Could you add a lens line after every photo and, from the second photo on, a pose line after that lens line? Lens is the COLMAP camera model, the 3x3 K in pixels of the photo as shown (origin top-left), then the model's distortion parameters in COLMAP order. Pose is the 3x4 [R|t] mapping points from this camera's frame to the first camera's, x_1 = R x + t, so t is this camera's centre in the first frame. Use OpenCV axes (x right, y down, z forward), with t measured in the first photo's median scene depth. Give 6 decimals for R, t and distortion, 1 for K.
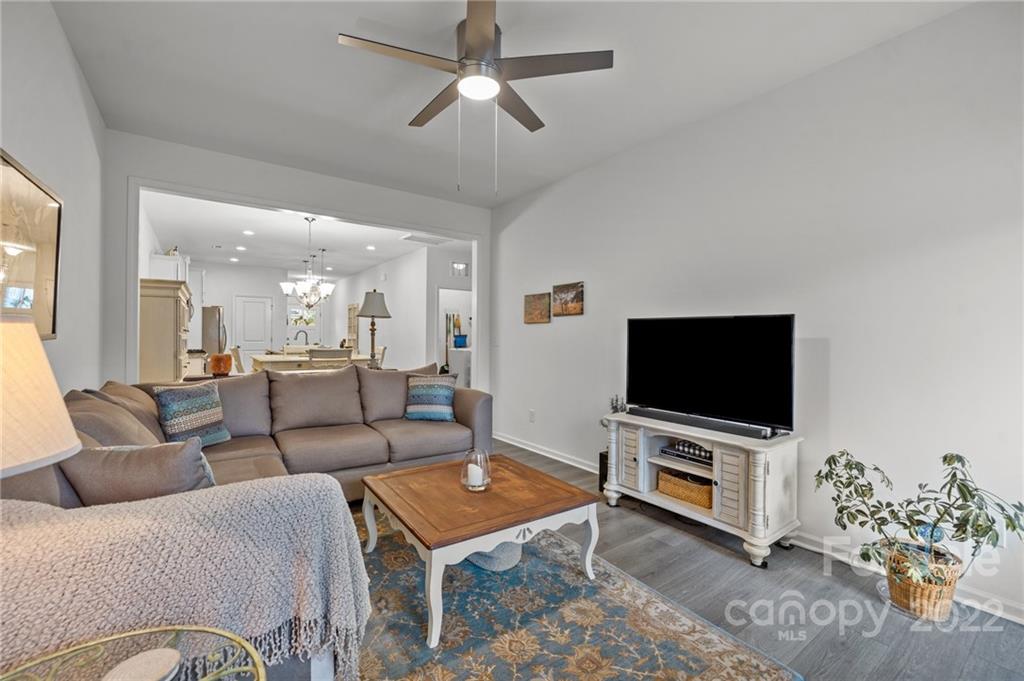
lens RADIAL K [[434.1, 0, 512.7], [0, 434.1, 337.2], [0, 0, 1]] dist [0.004934, -0.001231]
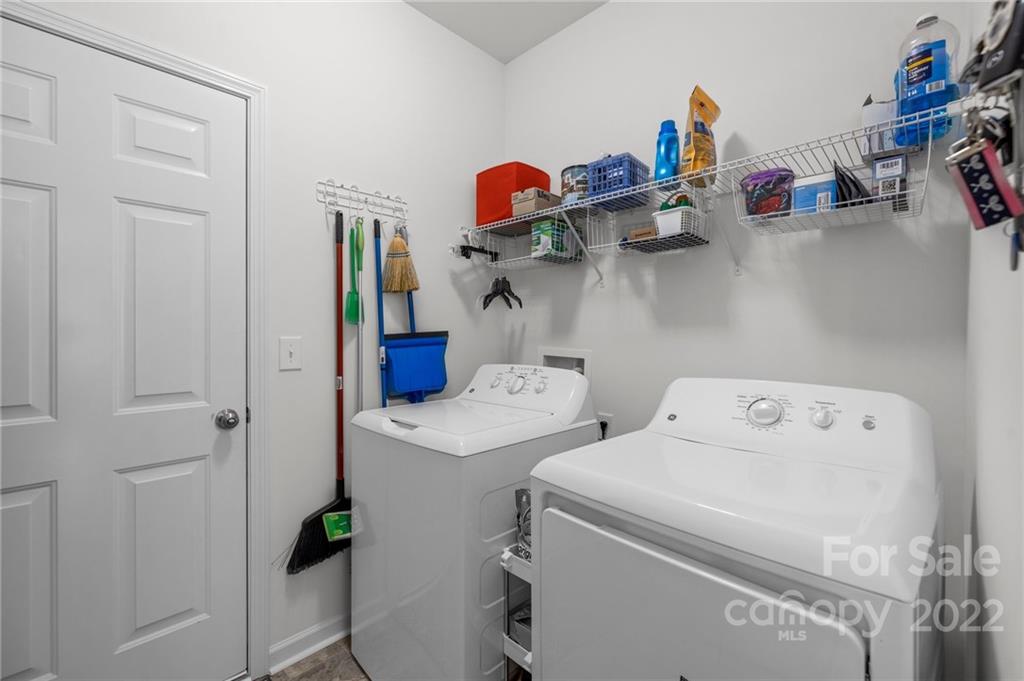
lens RADIAL K [[434.1, 0, 512.1], [0, 434.1, 339.0], [0, 0, 1]] dist [0.004934, -0.001231]
pose [[0.986491, -0.007726, 0.163631, -0.109533], [0.007172, 0.999966, 0.003977, -0.002666], [-0.163656, -0.002750, 0.986514, 0.804371]]
